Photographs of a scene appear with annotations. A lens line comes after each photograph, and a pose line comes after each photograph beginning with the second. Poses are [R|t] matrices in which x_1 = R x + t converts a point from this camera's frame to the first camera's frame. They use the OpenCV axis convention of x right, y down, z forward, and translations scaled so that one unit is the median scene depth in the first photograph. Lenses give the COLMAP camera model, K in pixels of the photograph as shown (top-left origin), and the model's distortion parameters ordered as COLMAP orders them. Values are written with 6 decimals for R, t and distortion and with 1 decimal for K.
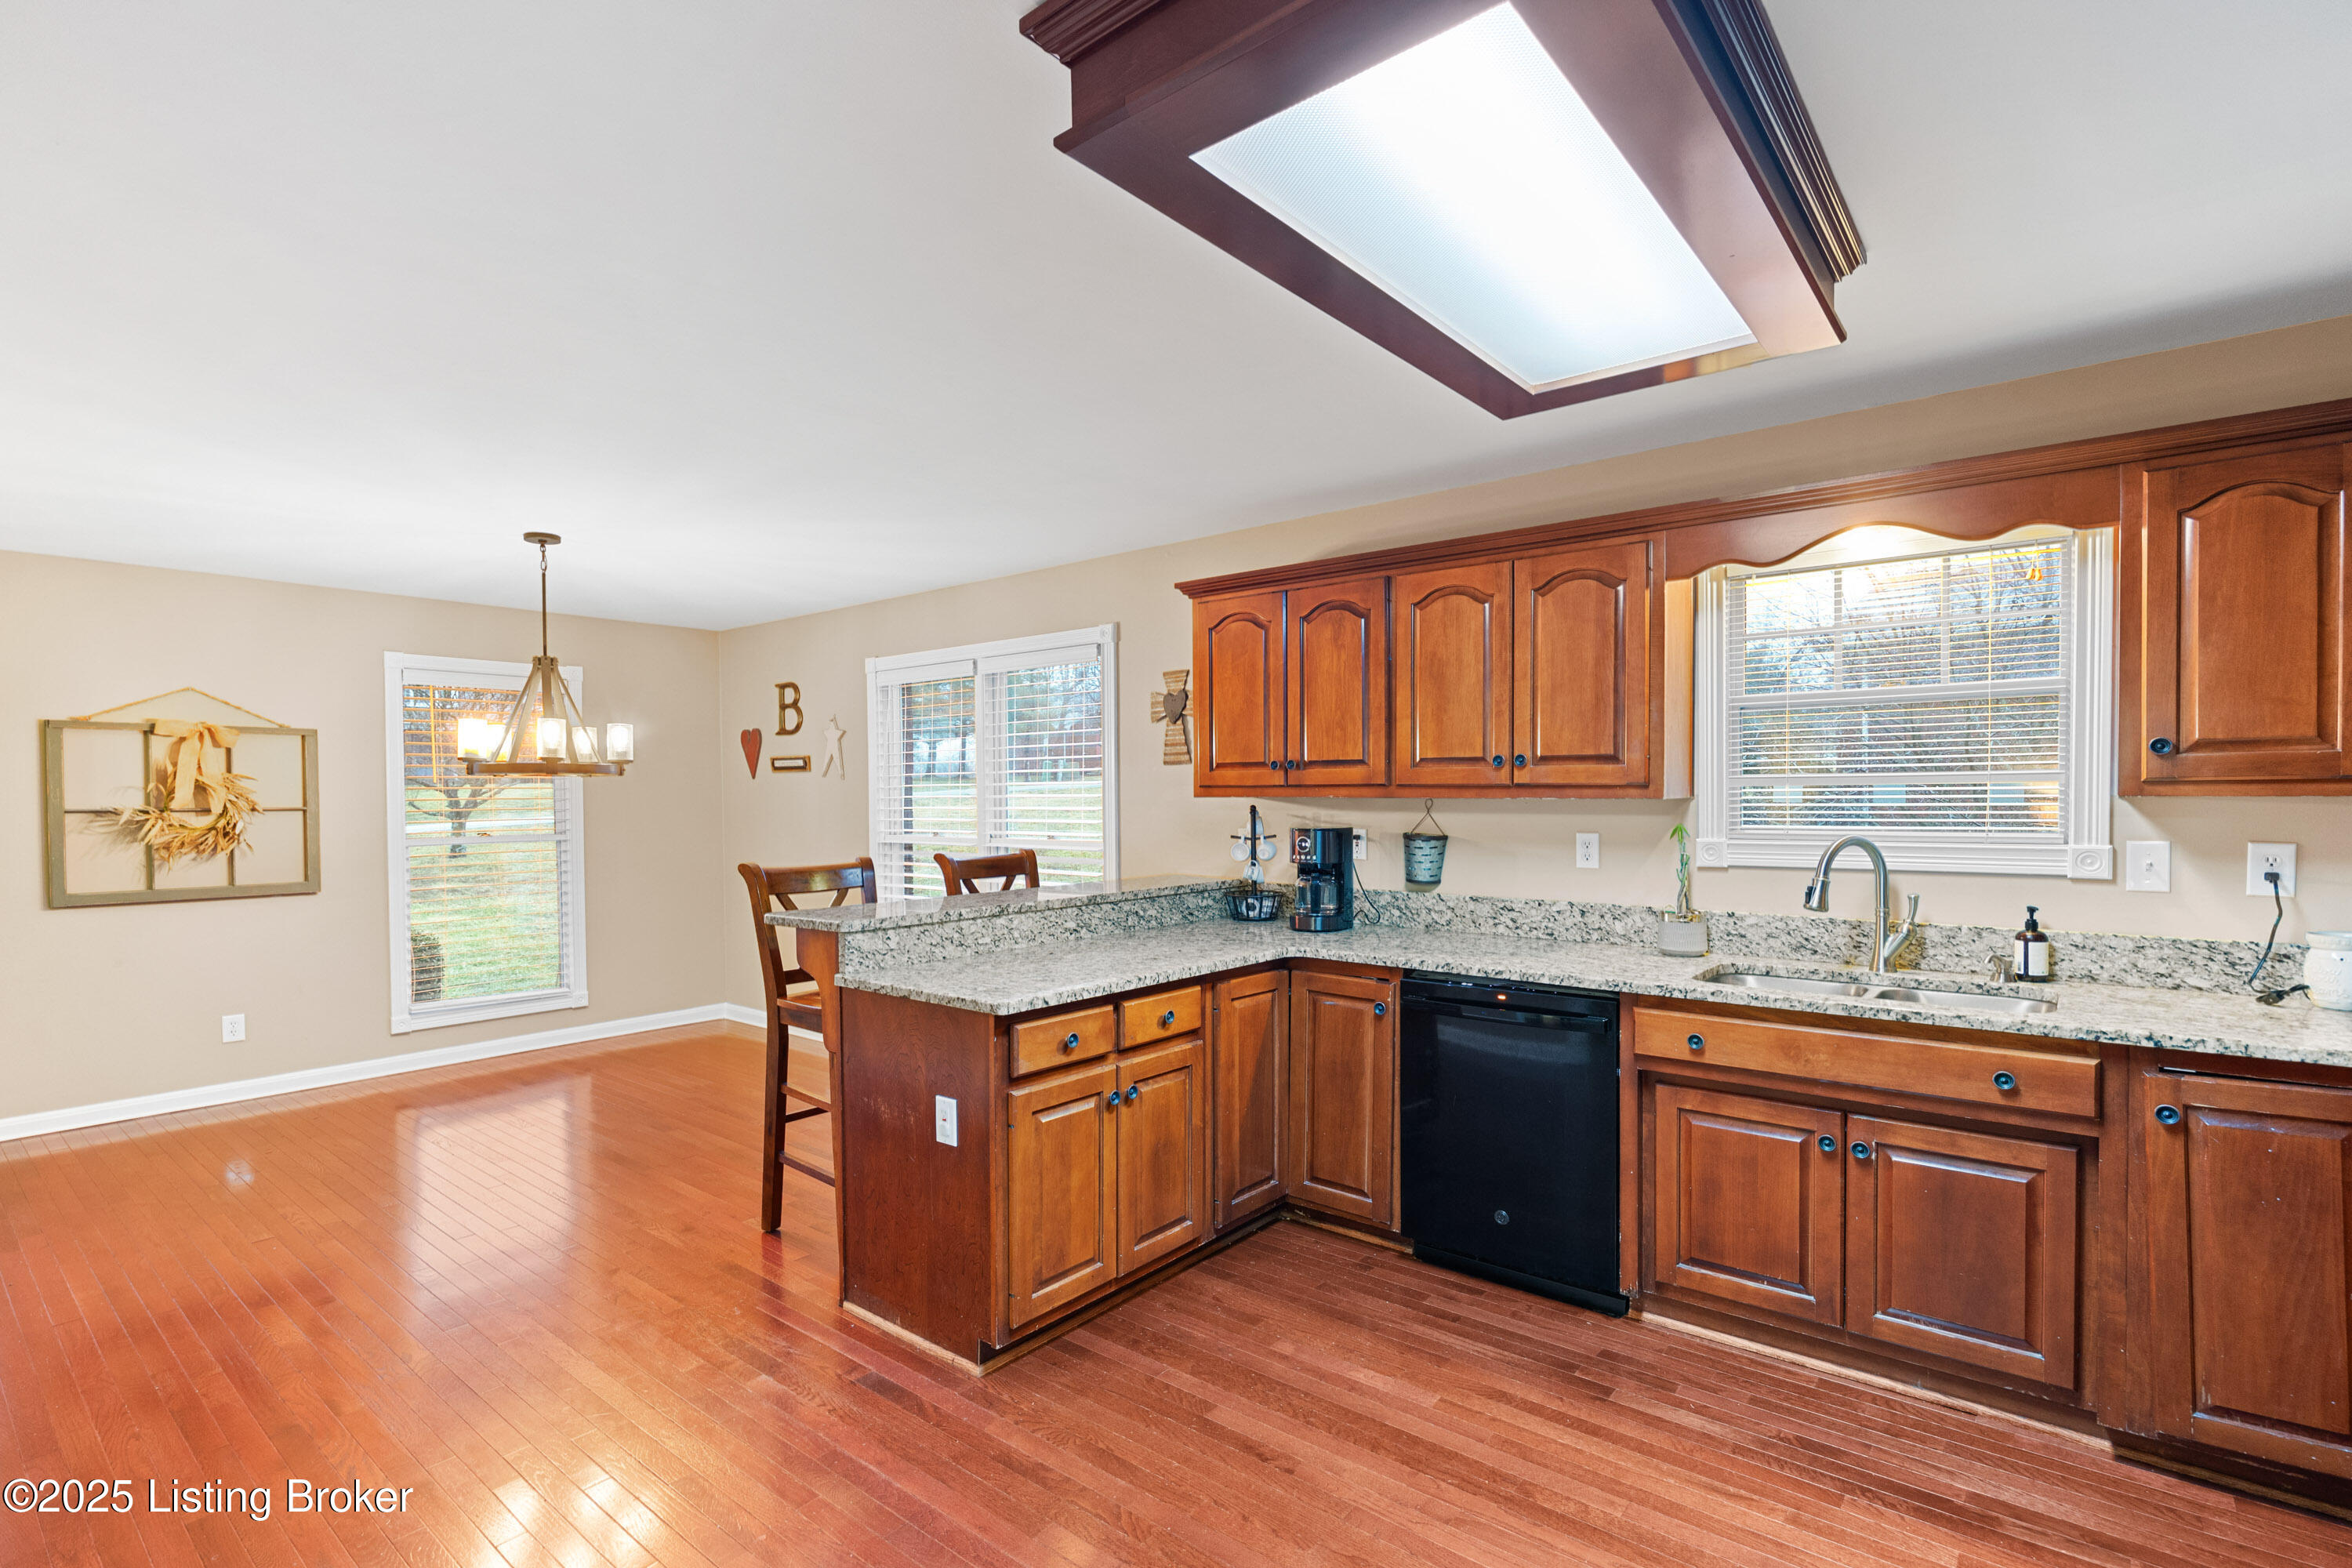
lens RADIAL K [[1101.8, 0, 1168.4], [0, 1101.8, 805.0], [0, 0, 1]] dist [-0.001625, -0.000081]
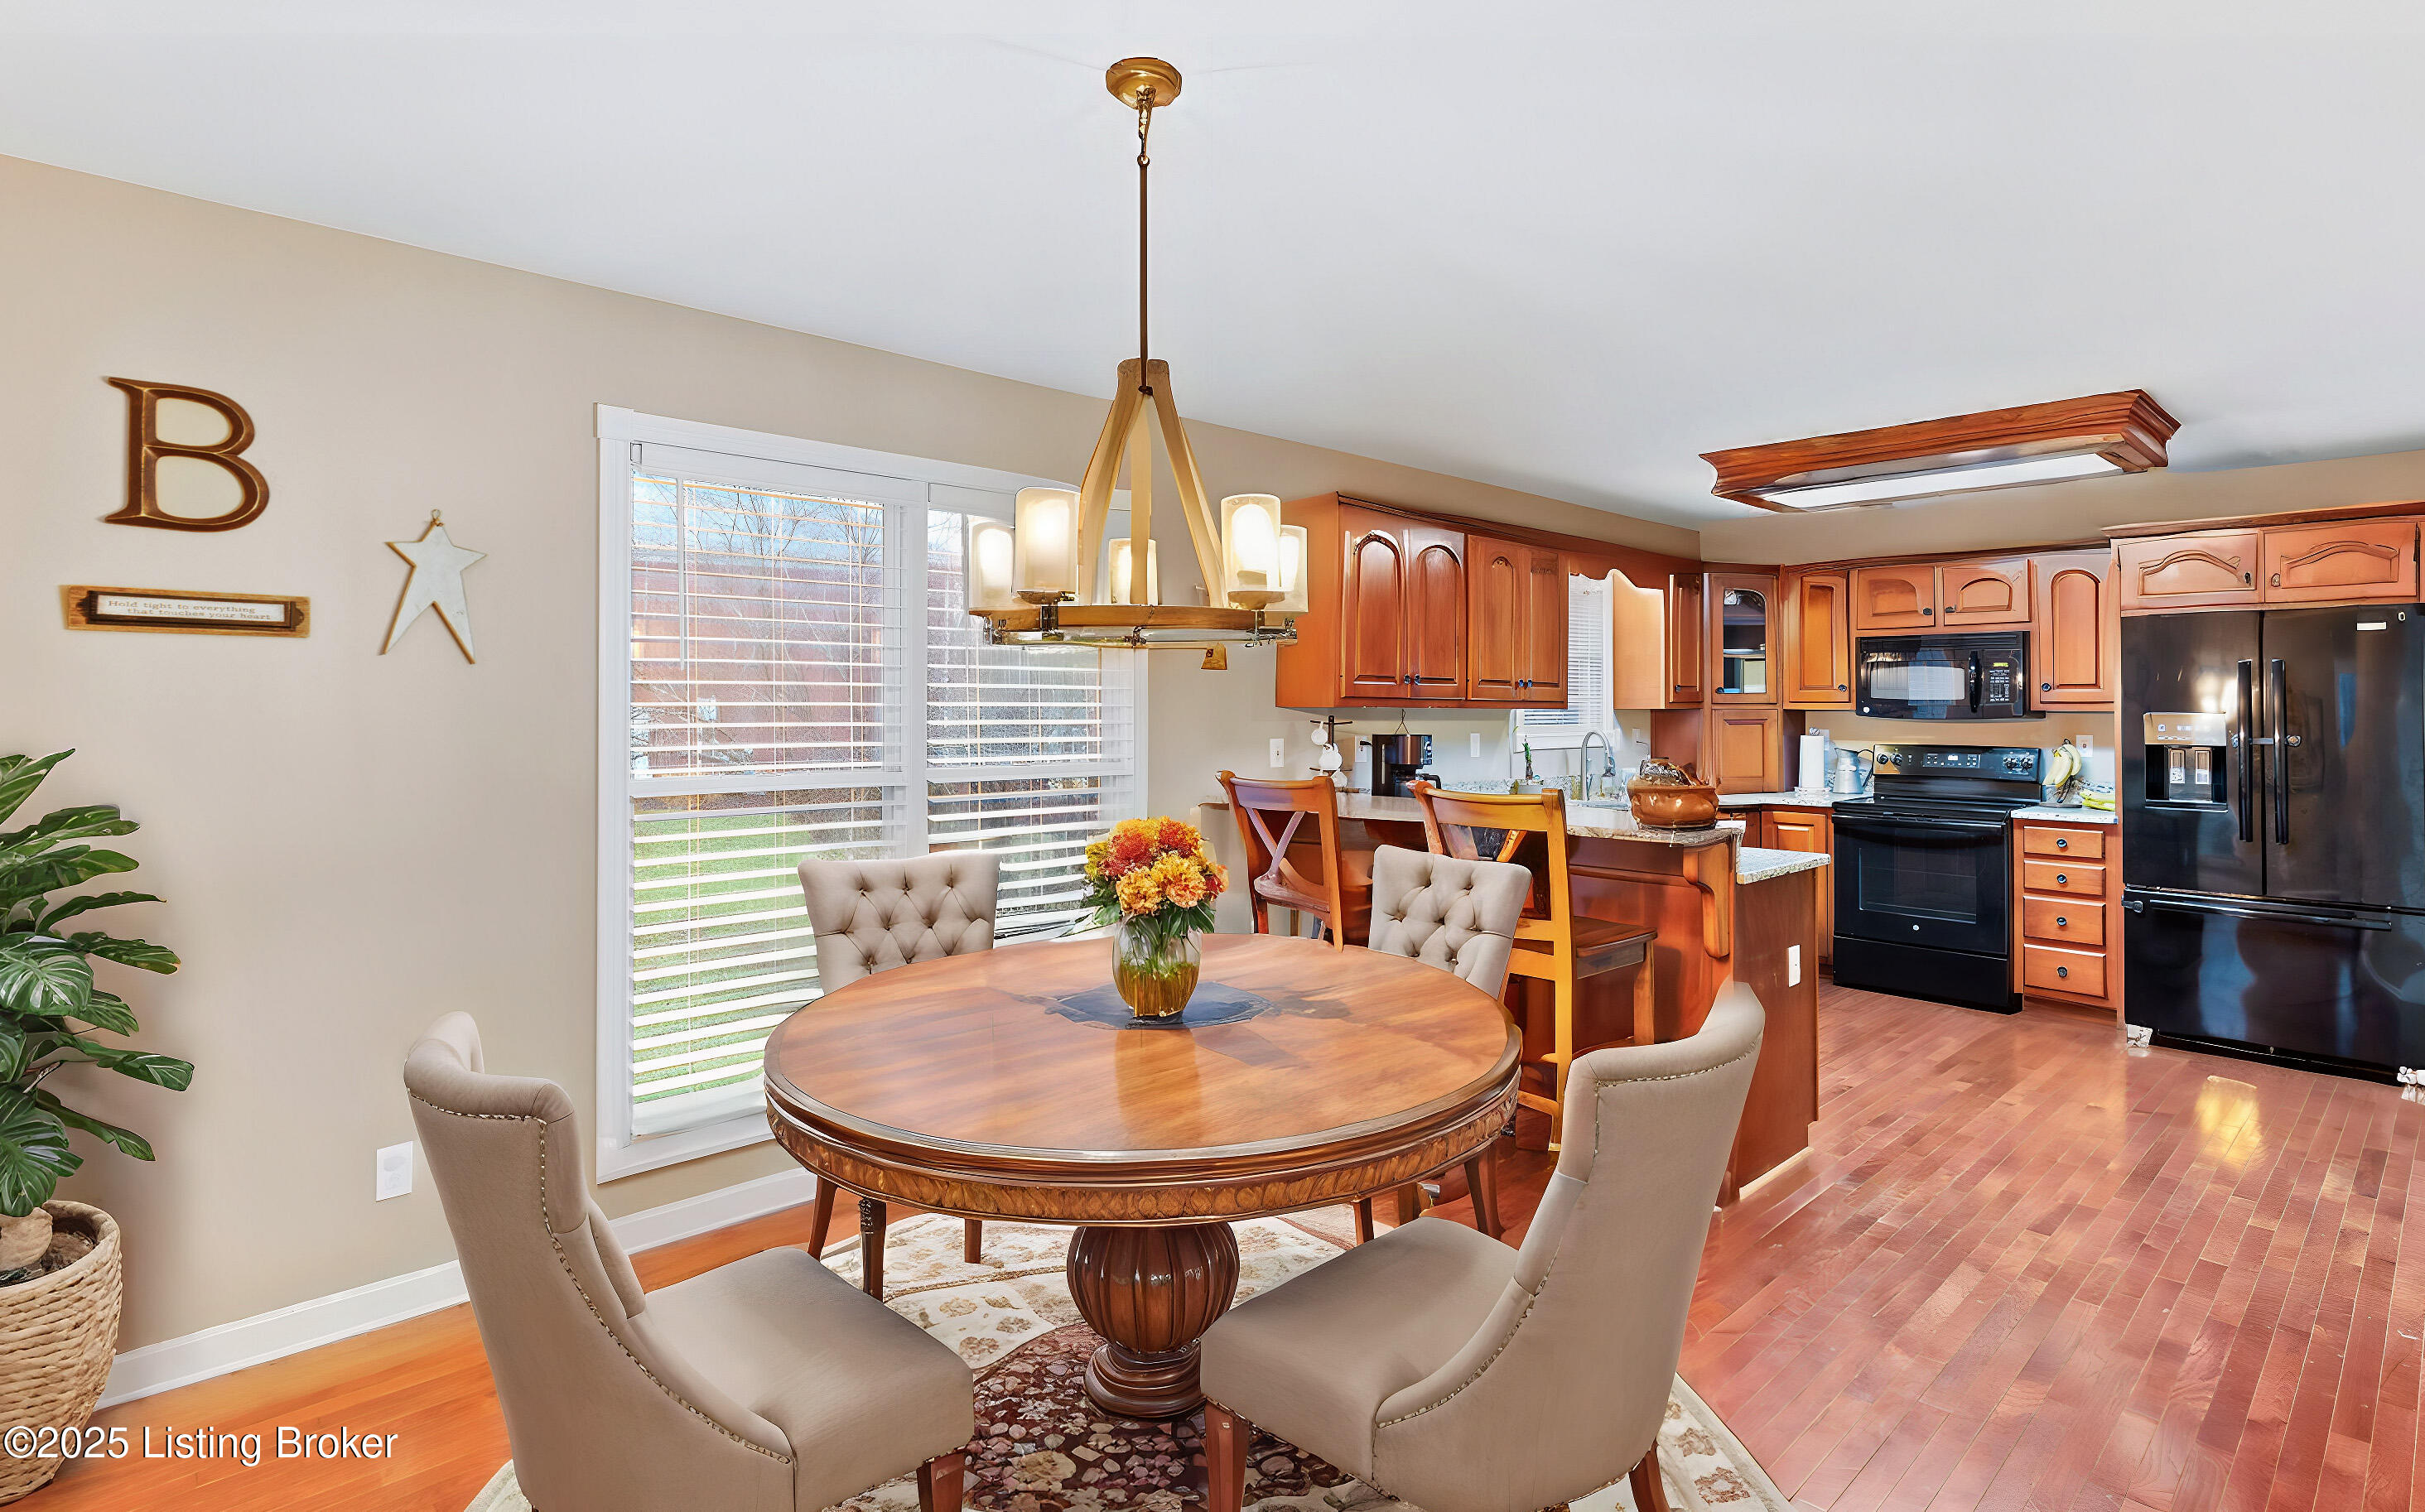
lens RADIAL K [[1223.6, 0, 1229.2], [0, 1223.6, 688.0], [0, 0, 1]] dist [-0.003868, 0.000795]
pose [[0.124078, 0.021885, 0.992031, -1.237553], [0.009484, 0.999685, -0.023240, 0.000189], [-0.992227, 0.012292, 0.123831, 1.090352]]
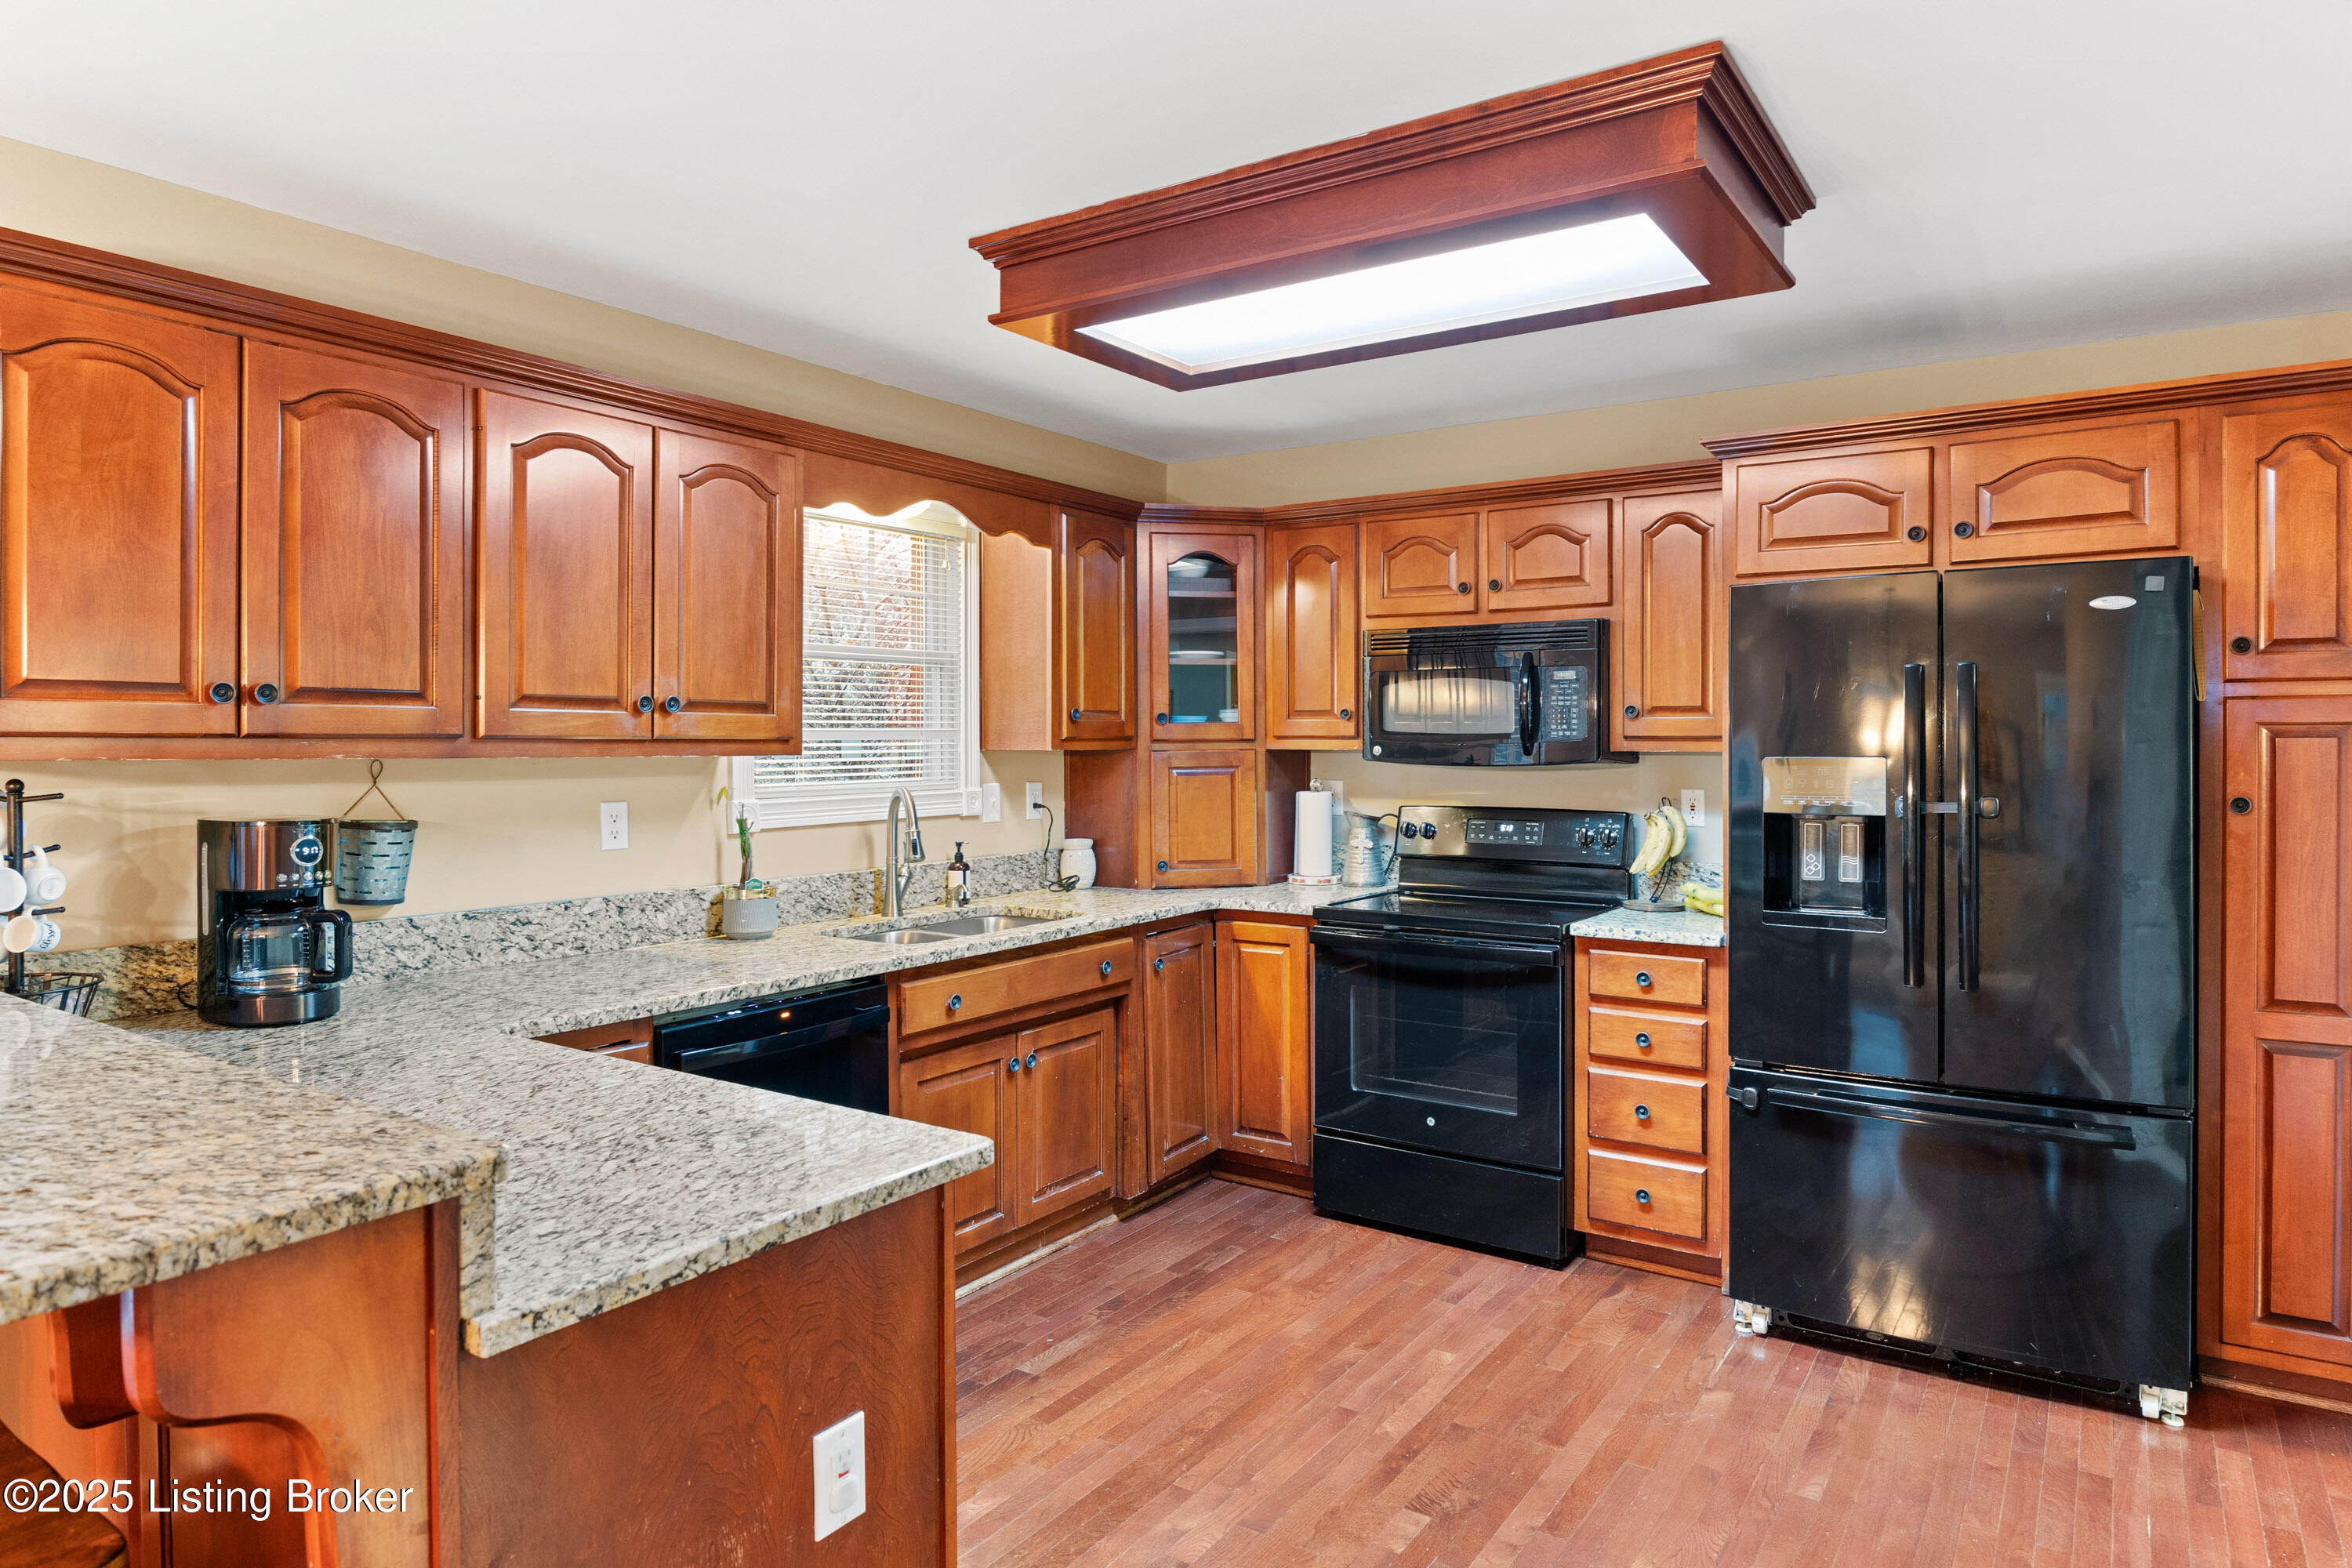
lens RADIAL K [[1387.2, 0, 1225.7], [0, 1387.2, 746.0], [0, 0, 1]] dist [-0.009548, -0.000760]
pose [[-0.105903, 0.001762, 0.994375, -0.578808], [0.015605, 0.999878, -0.000110, -0.006245], [-0.994254, 0.015506, -0.105917, 0.667263]]
